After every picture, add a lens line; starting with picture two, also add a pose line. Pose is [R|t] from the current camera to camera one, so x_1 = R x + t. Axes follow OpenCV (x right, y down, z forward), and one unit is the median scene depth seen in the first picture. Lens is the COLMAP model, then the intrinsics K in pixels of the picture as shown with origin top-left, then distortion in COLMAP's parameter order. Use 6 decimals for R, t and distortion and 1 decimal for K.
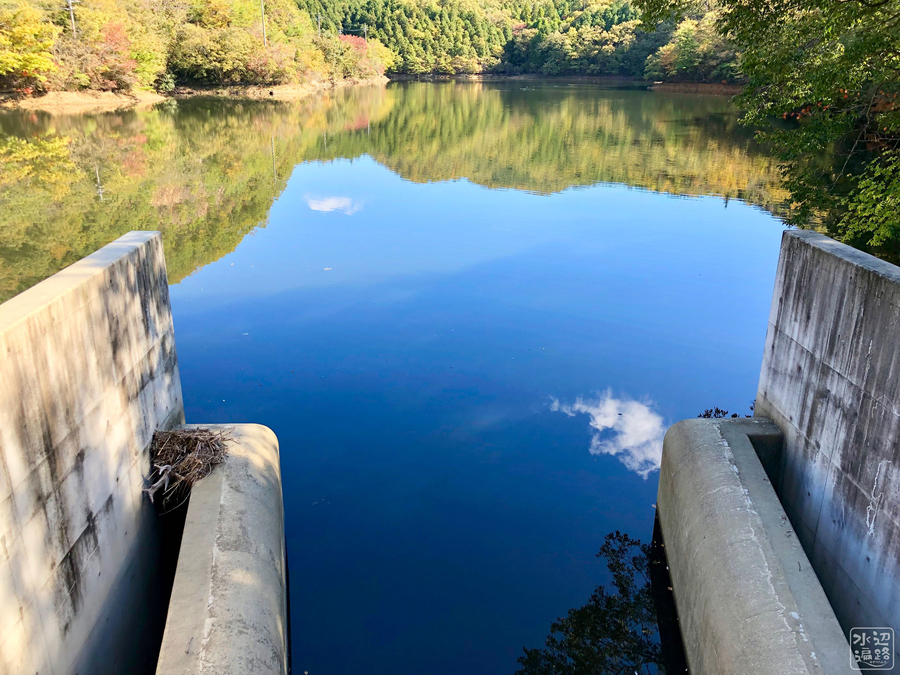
lens RADIAL K [[741.6, 0, 450.0], [0, 741.6, 337.5], [0, 0, 1]] dist [-0.000288, 0.003758]
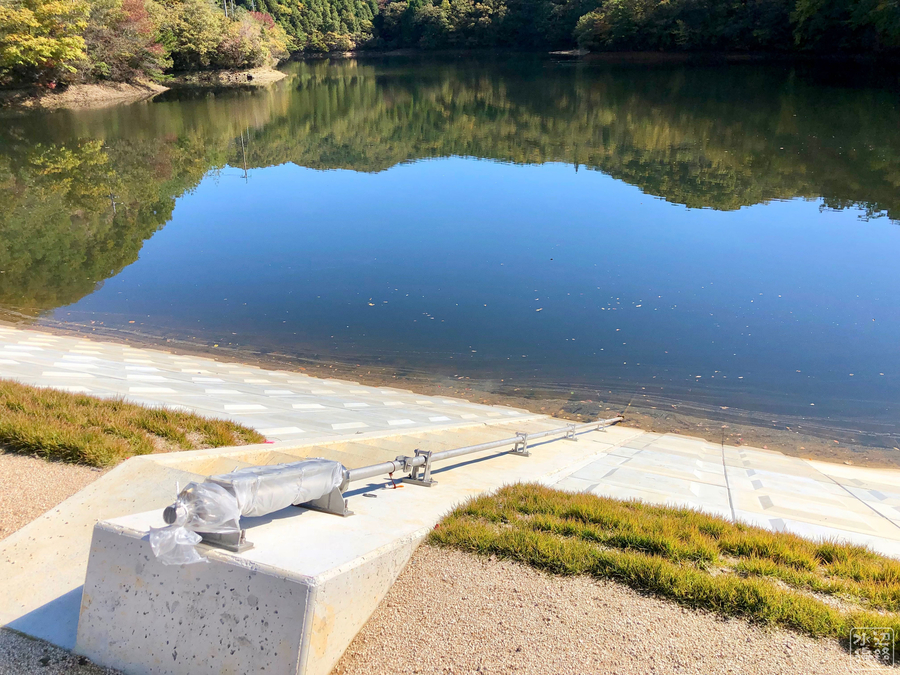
lens RADIAL K [[741.6, 0, 450.0], [0, 741.6, 337.5], [0, 0, 1]] dist [-0.000288, 0.003758]
pose [[0.966684, -0.120340, 0.225921, -0.102571], [0.113830, 0.992626, 0.041673, -0.013136], [-0.229270, -0.014568, 0.973254, 0.033500]]
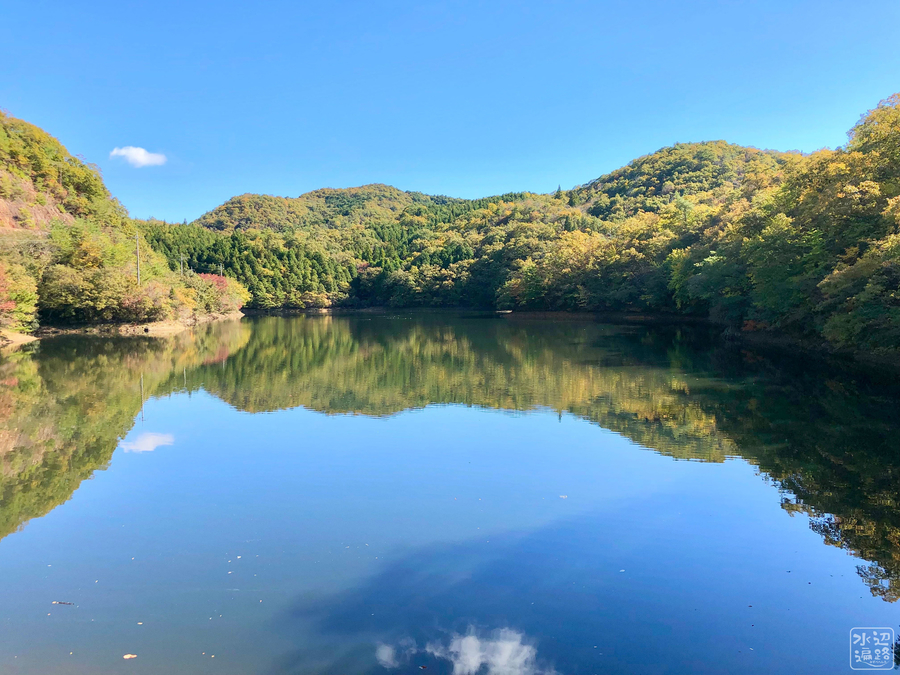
lens RADIAL K [[736.4, 0, 471.4], [0, 736.4, 336.0], [0, 0, 1]] dist [0.000028, -0.006352]
pose [[0.966785, -0.029020, 0.253937, -0.031300], [0.103012, 0.953507, -0.283218, -0.002501], [-0.233912, 0.299970, 0.924826, 0.005725]]
